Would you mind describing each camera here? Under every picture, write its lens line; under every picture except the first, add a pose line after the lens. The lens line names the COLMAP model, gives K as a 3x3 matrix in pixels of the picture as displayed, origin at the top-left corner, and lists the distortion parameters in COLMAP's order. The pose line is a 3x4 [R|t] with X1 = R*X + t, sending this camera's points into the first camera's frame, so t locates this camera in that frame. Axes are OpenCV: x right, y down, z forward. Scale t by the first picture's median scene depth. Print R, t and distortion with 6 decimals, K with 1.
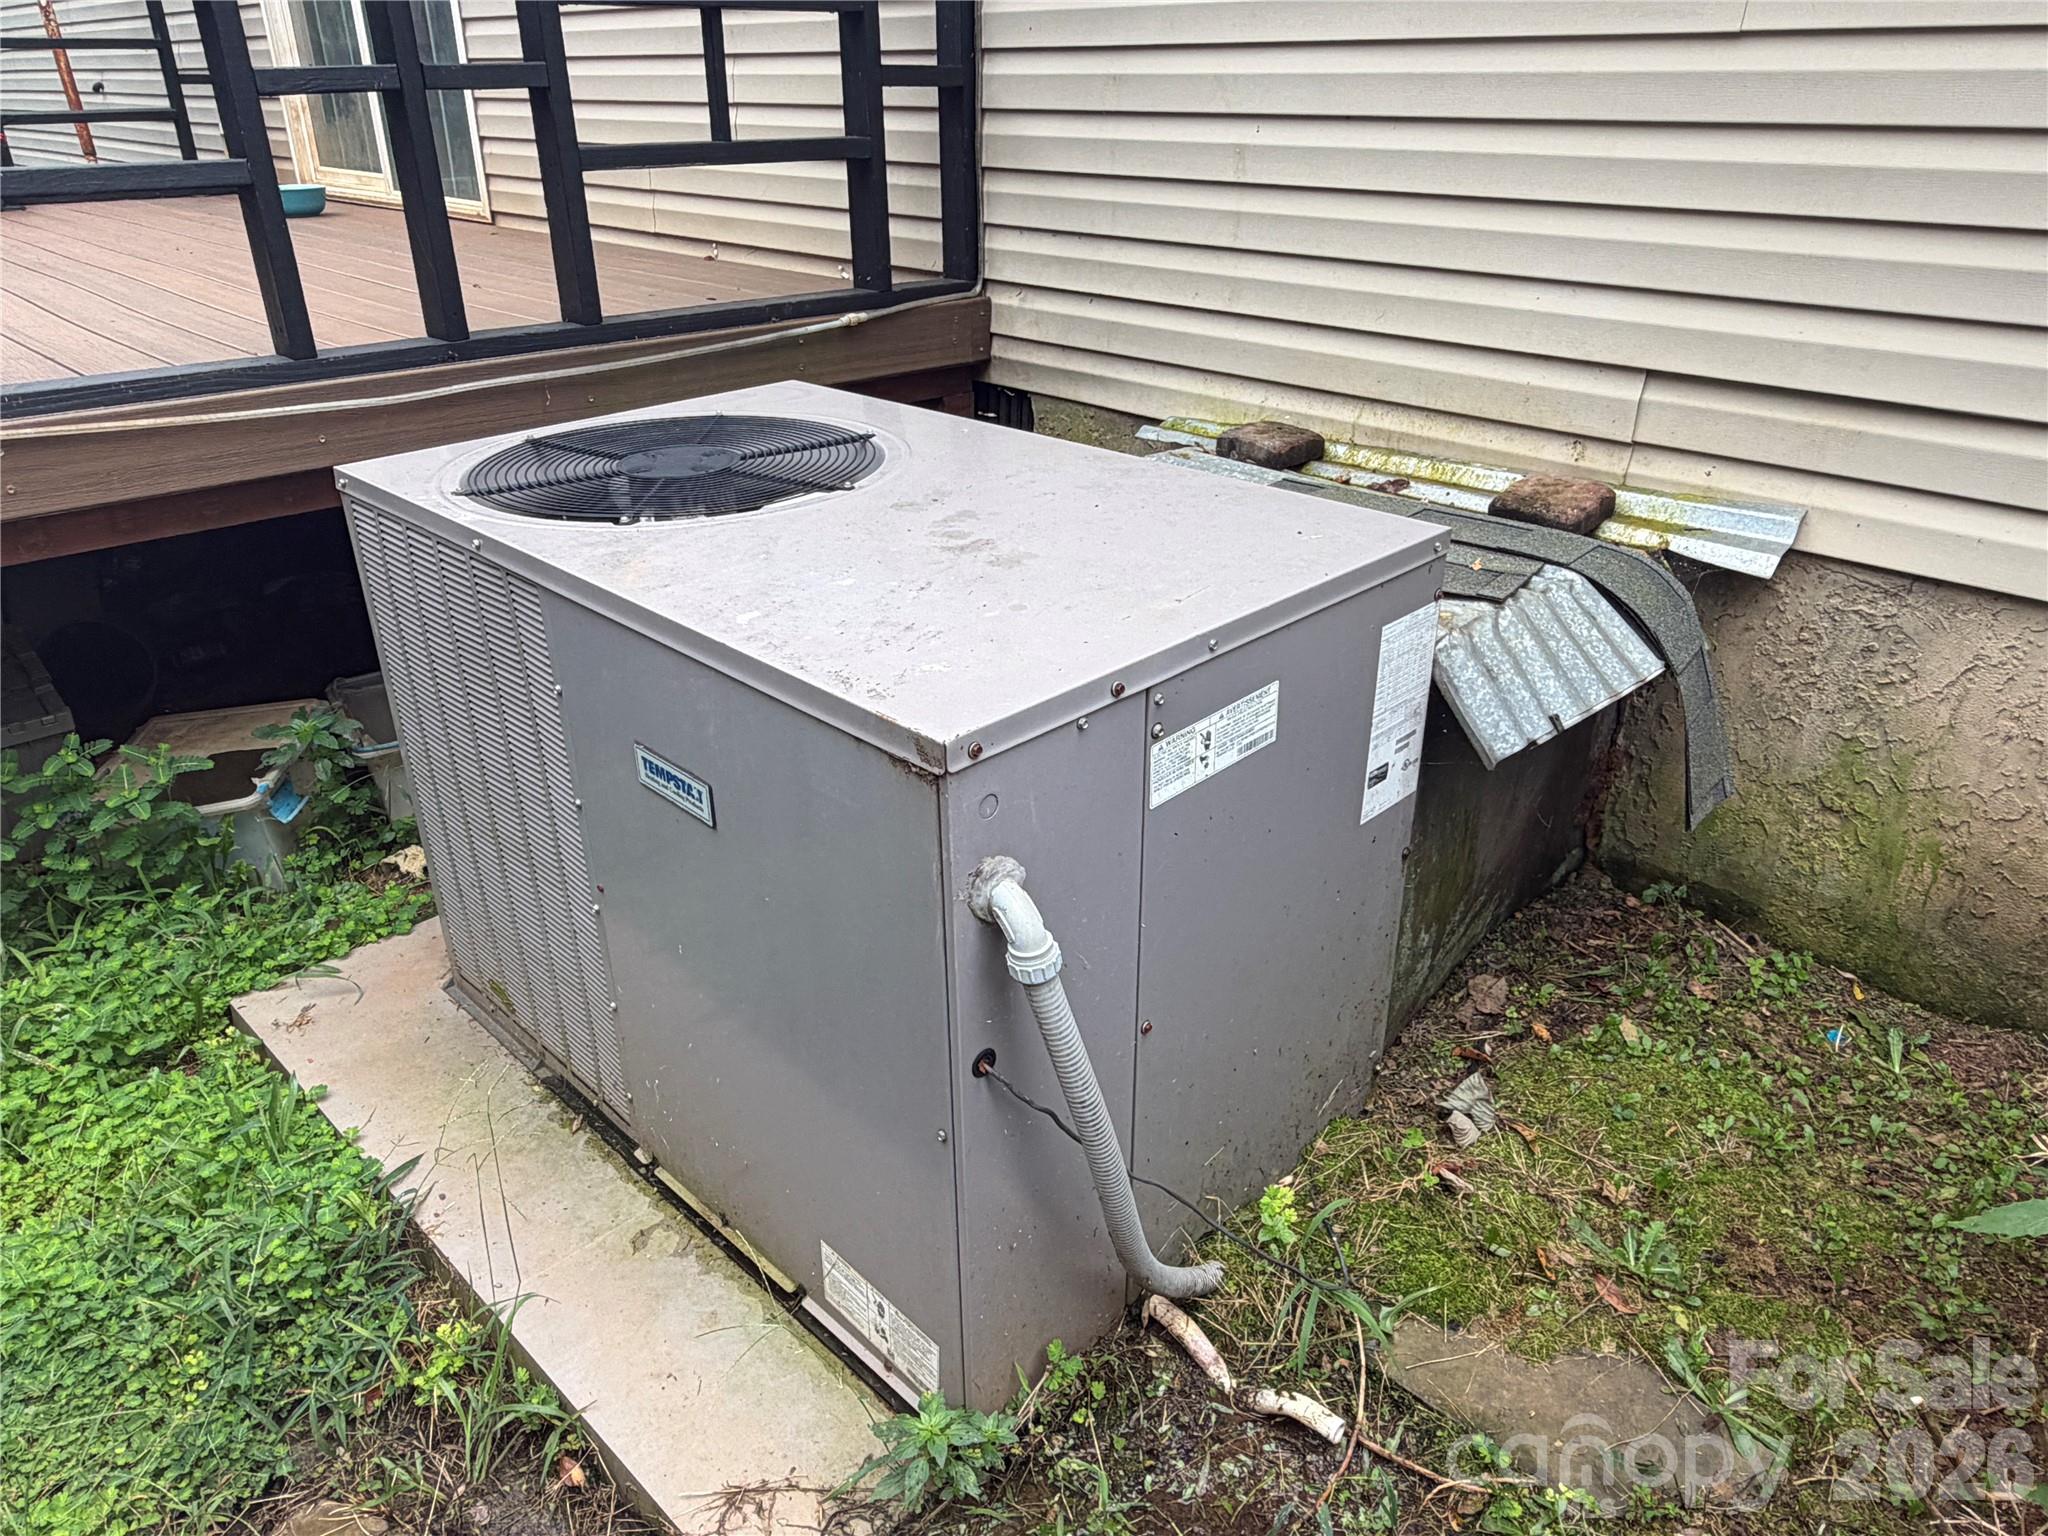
lens RADIAL K [[1407.1, 0, 1008.9], [0, 1407.1, 765.1], [0, 0, 1]] dist [0.002118, -0.000514]
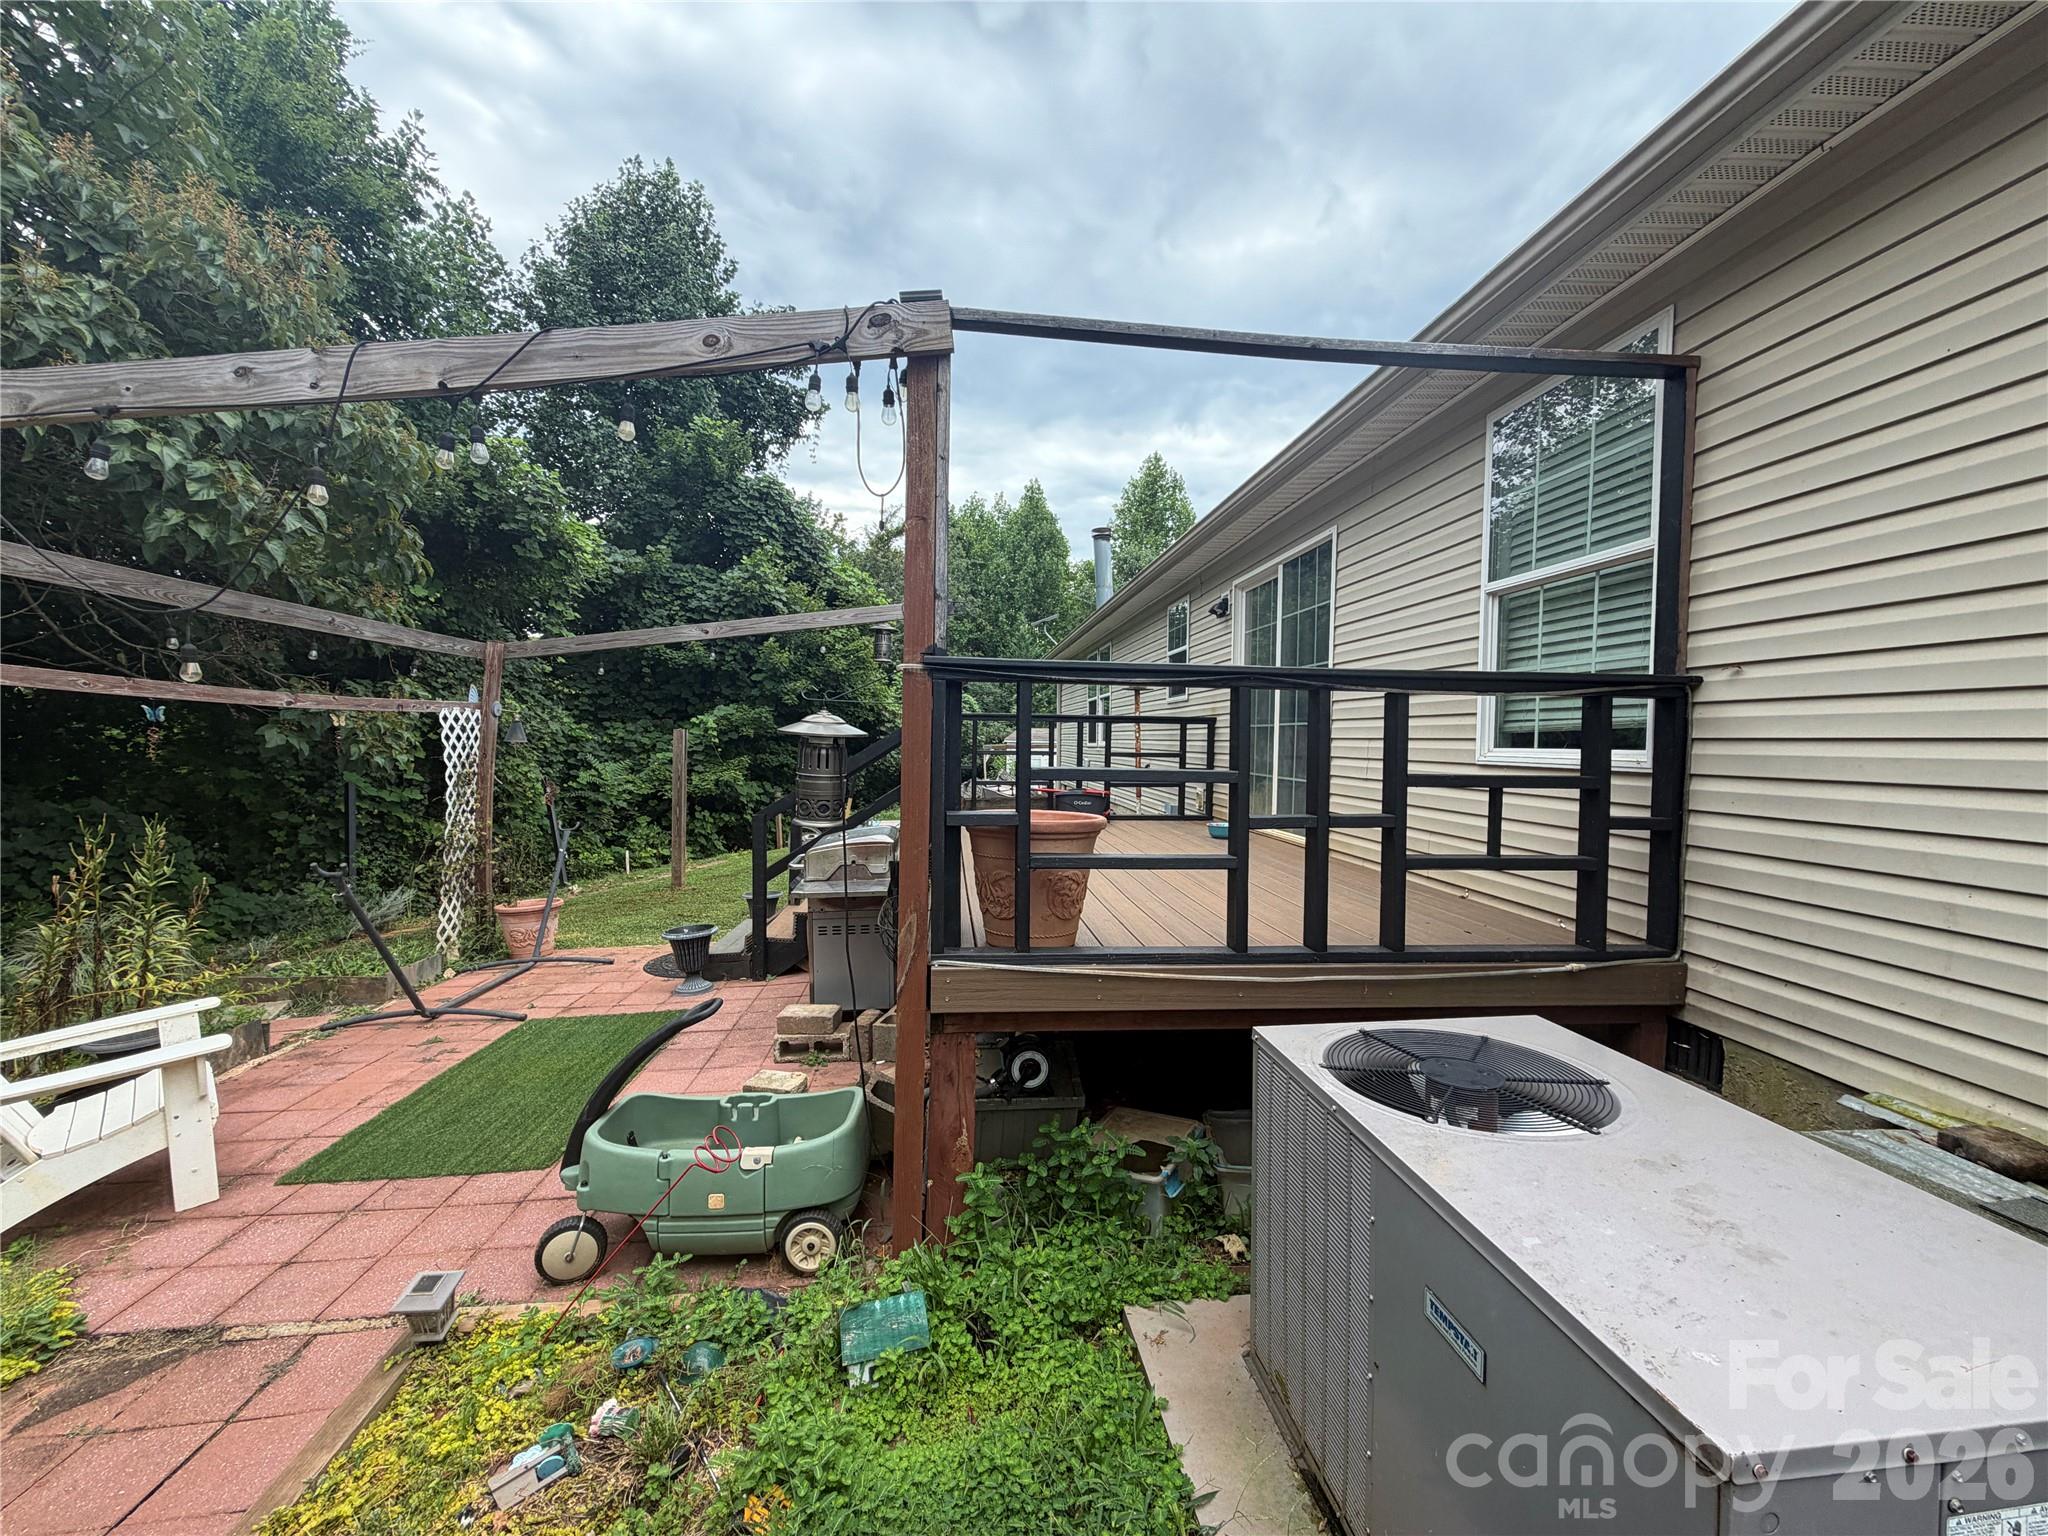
lens RADIAL K [[816.2, 0, 1029.0], [0, 816.2, 765.3], [0, 0, 1]] dist [0.002381, -0.000736]
pose [[0.794639, 0.034977, -0.606074, -0.061544], [-0.278778, 0.907876, -0.313119, -0.086604], [0.539288, 0.417776, 0.731185, -0.069500]]
